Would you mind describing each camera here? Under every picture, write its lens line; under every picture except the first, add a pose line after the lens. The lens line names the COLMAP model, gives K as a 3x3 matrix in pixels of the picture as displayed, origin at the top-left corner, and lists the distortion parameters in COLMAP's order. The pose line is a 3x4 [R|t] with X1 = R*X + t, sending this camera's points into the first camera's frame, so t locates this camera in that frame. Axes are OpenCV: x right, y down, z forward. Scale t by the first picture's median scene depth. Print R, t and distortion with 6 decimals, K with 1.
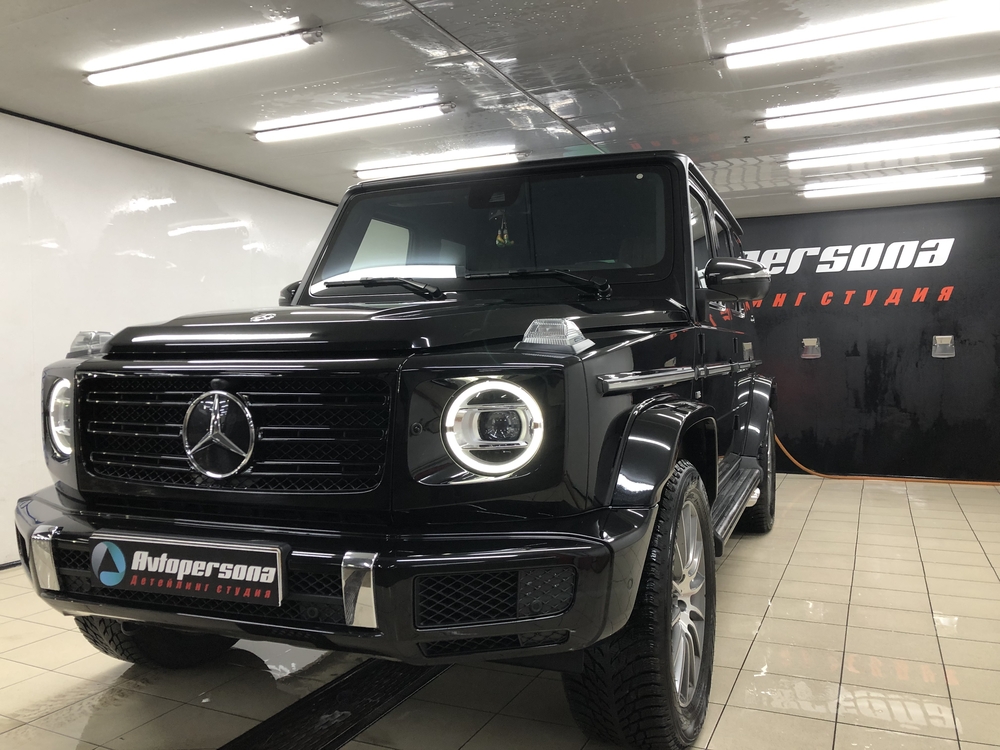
lens RADIAL K [[842.1, 0, 500.0], [0, 842.1, 375.0], [0, 0, 1]] dist [0.008970, -0.002899]
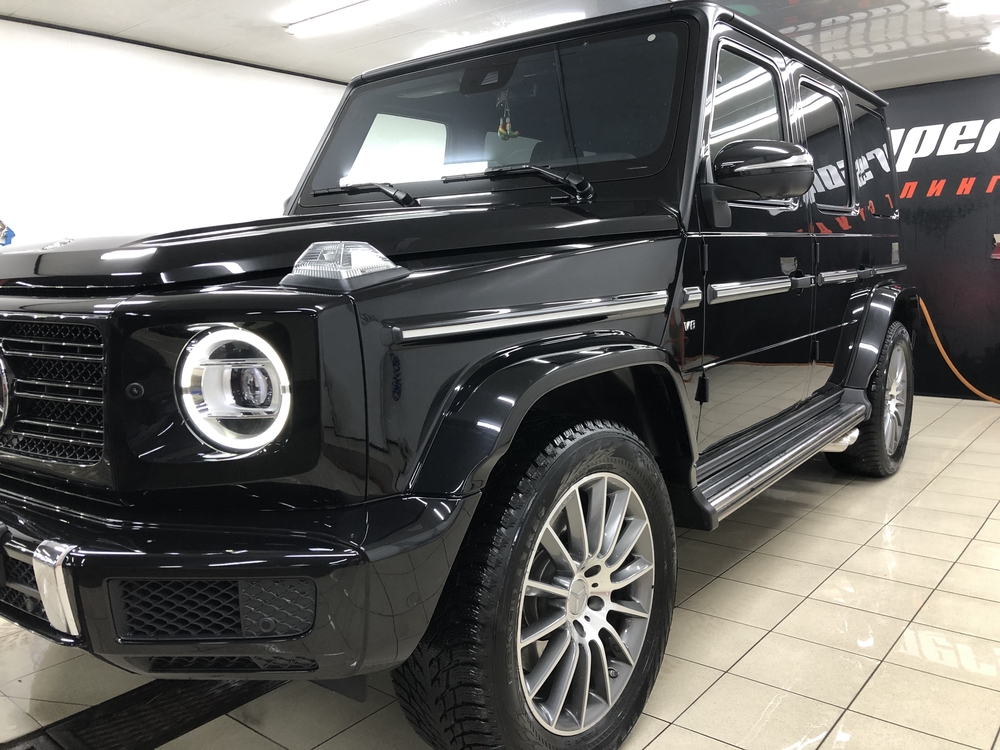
lens RADIAL K [[842.1, 0, 500.0], [0, 842.1, 375.0], [0, 0, 1]] dist [0.008970, -0.002899]
pose [[0.966125, 0.023935, -0.256964, 0.241529], [0.007877, 0.992491, 0.122062, -0.024651], [0.257956, -0.119951, 0.958682, 0.187065]]
